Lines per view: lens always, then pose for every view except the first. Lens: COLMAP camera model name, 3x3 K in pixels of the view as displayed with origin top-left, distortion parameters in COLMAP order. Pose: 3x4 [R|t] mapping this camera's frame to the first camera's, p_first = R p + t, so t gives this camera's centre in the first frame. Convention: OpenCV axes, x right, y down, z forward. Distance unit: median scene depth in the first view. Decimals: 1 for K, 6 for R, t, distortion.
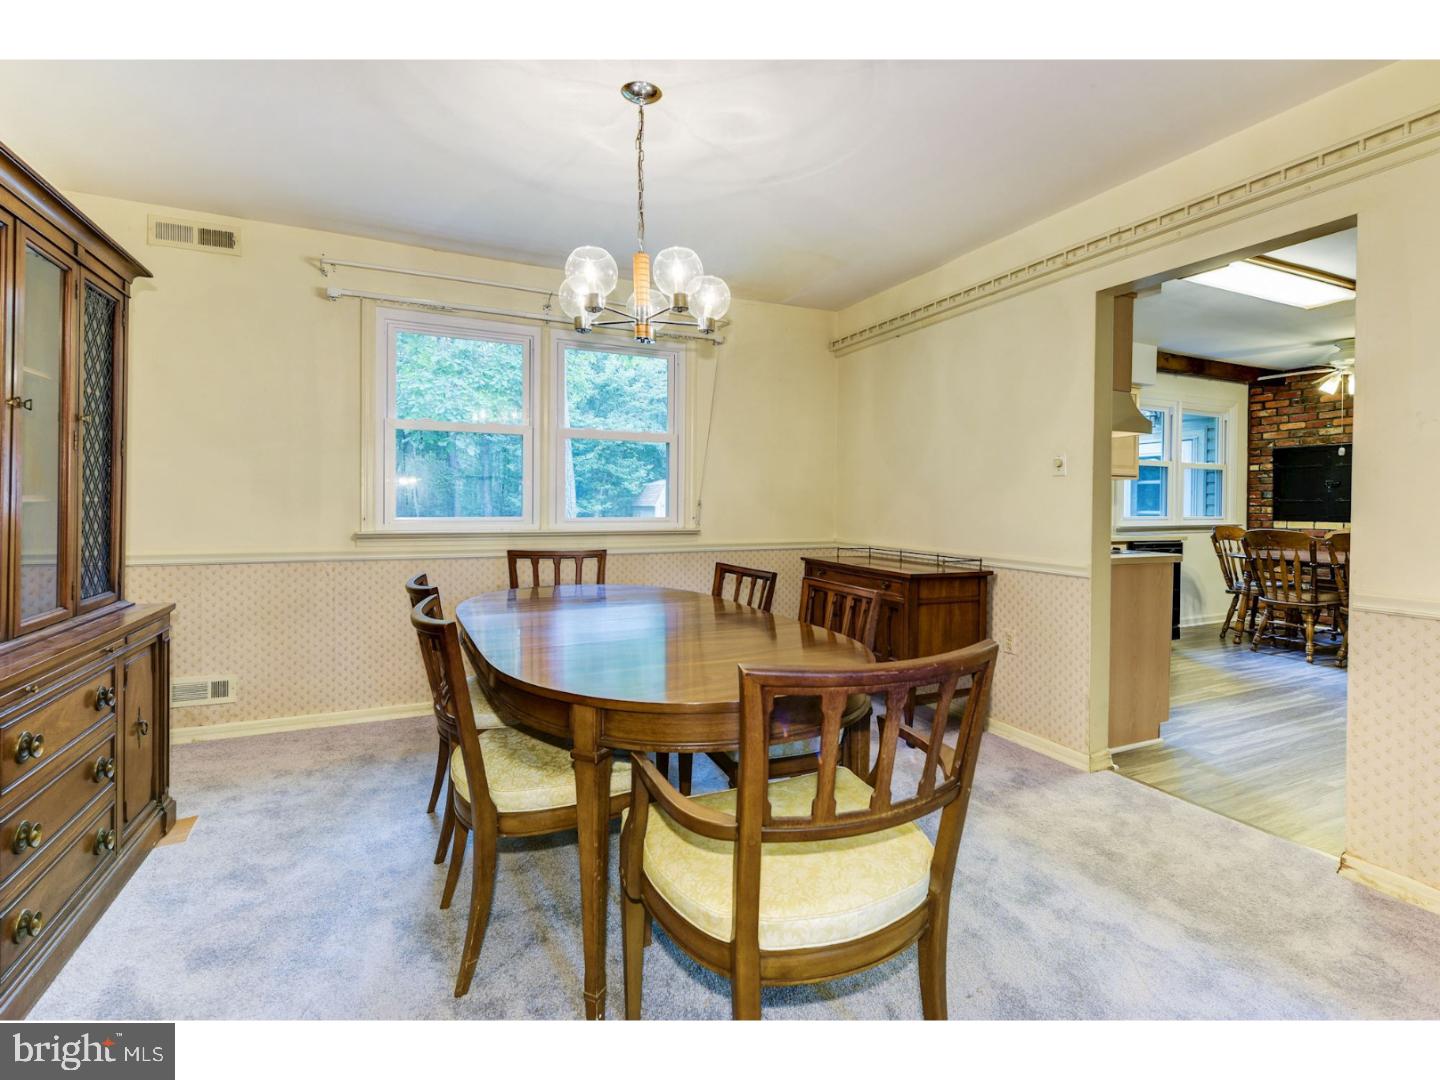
lens RADIAL K [[657.1, 0, 729.9], [0, 657.1, 509.8], [0, 0, 1]] dist [0.000719, -0.000791]
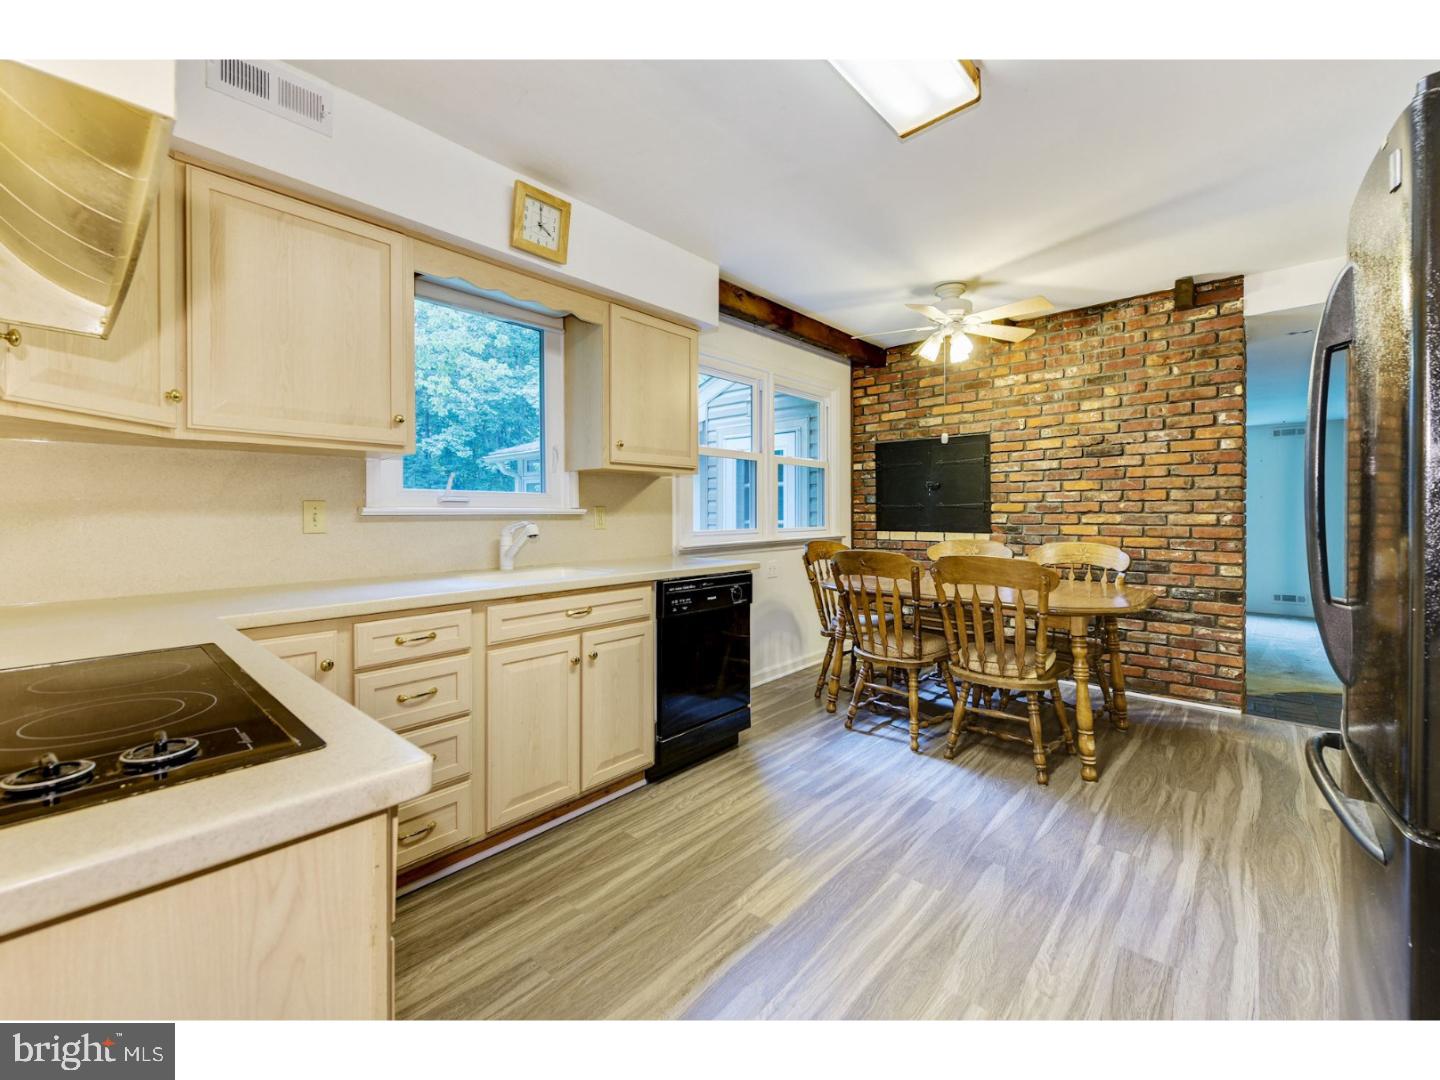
lens RADIAL K [[608.0, 0, 710.5], [0, 608.0, 514.6], [0, 0, 1]] dist [0.003329, -0.001034]
pose [[0.920344, -0.010152, 0.390978, 0.343698], [0.012751, 0.999910, -0.004052, -0.003184], [-0.390902, 0.008715, 0.920391, 0.386891]]
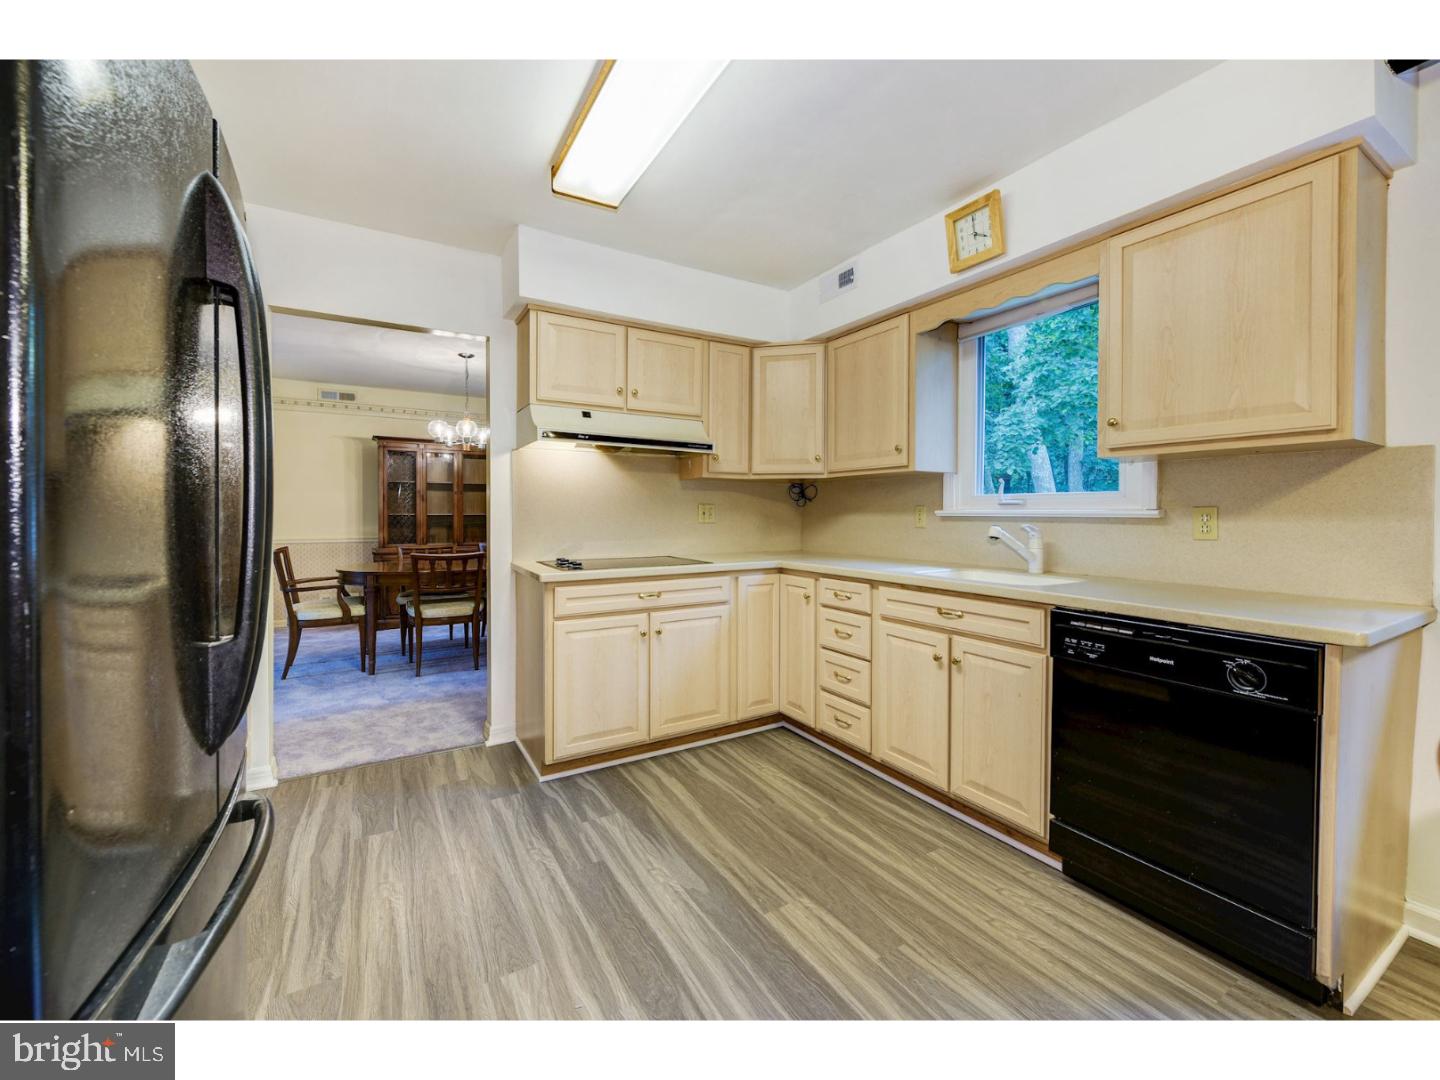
lens RADIAL K [[608.0, 0, 770.1], [0, 608.0, 519.4], [0, 0, 1]] dist [0.003329, -0.001034]
pose [[0.129109, 0.002897, -0.991626, 0.731724], [-0.011941, 0.999928, 0.001366, -0.003280], [0.991559, 0.011664, 0.129134, 0.581154]]
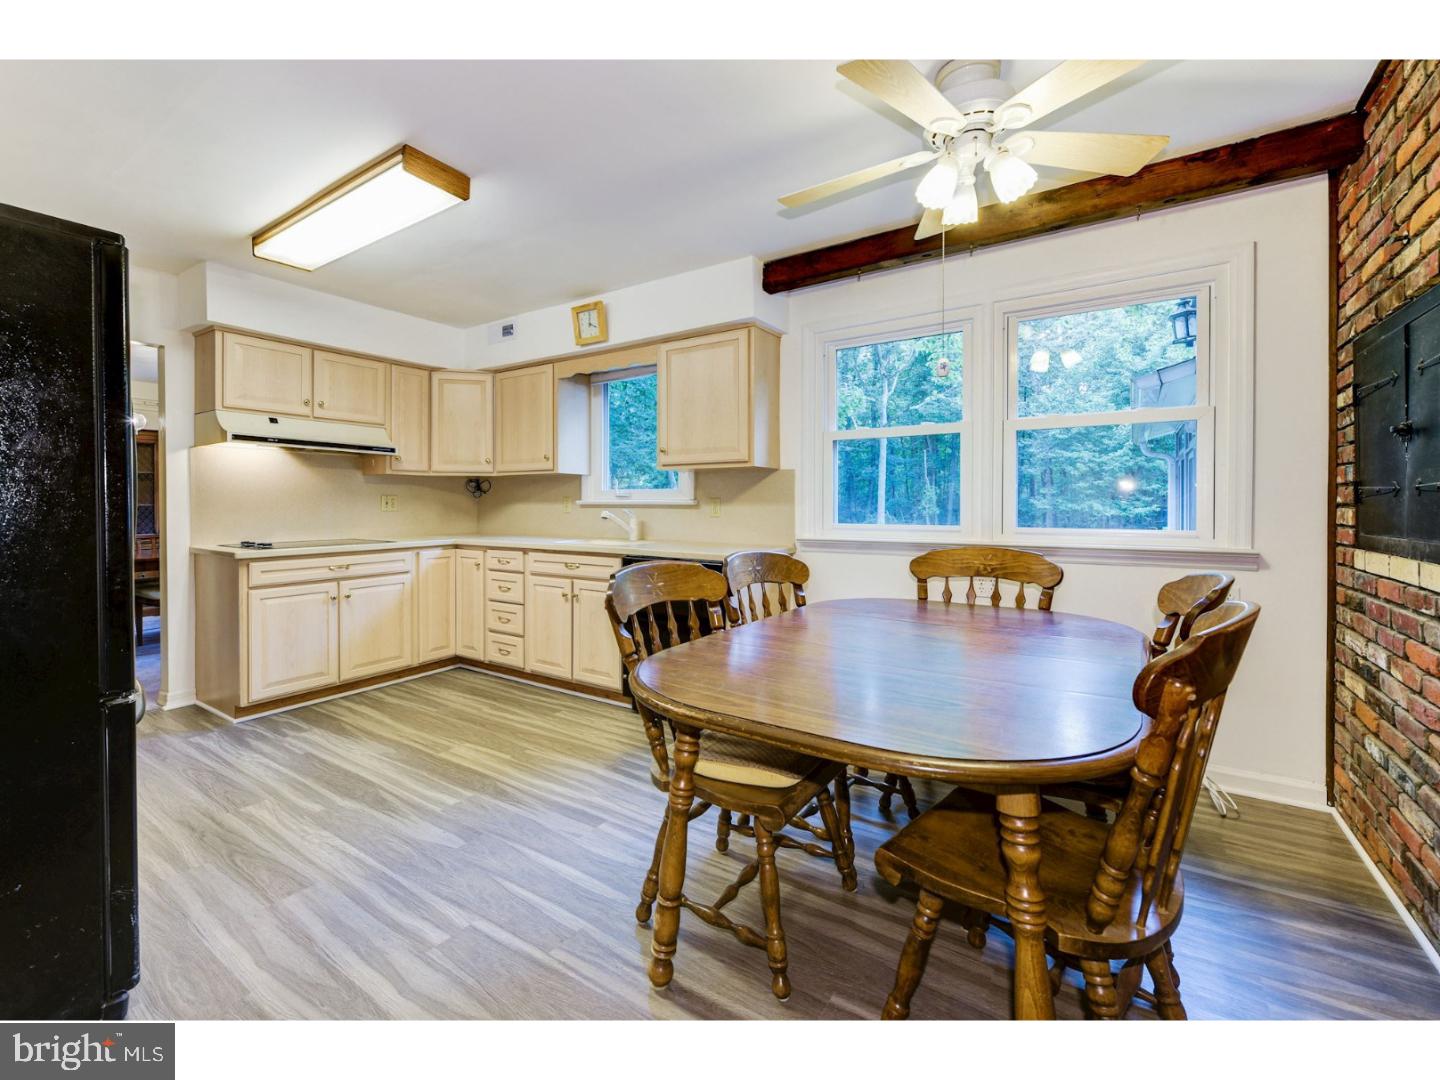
lens RADIAL K [[608.0, 0, 755.2], [0, 608.0, 510.2], [0, 0, 1]] dist [0.003329, -0.001034]
pose [[0.545017, 0.002289, -0.838422, 0.944823], [-0.005901, 0.999982, -0.001106, -0.001117], [0.838405, 0.005550, 0.545020, 0.568370]]
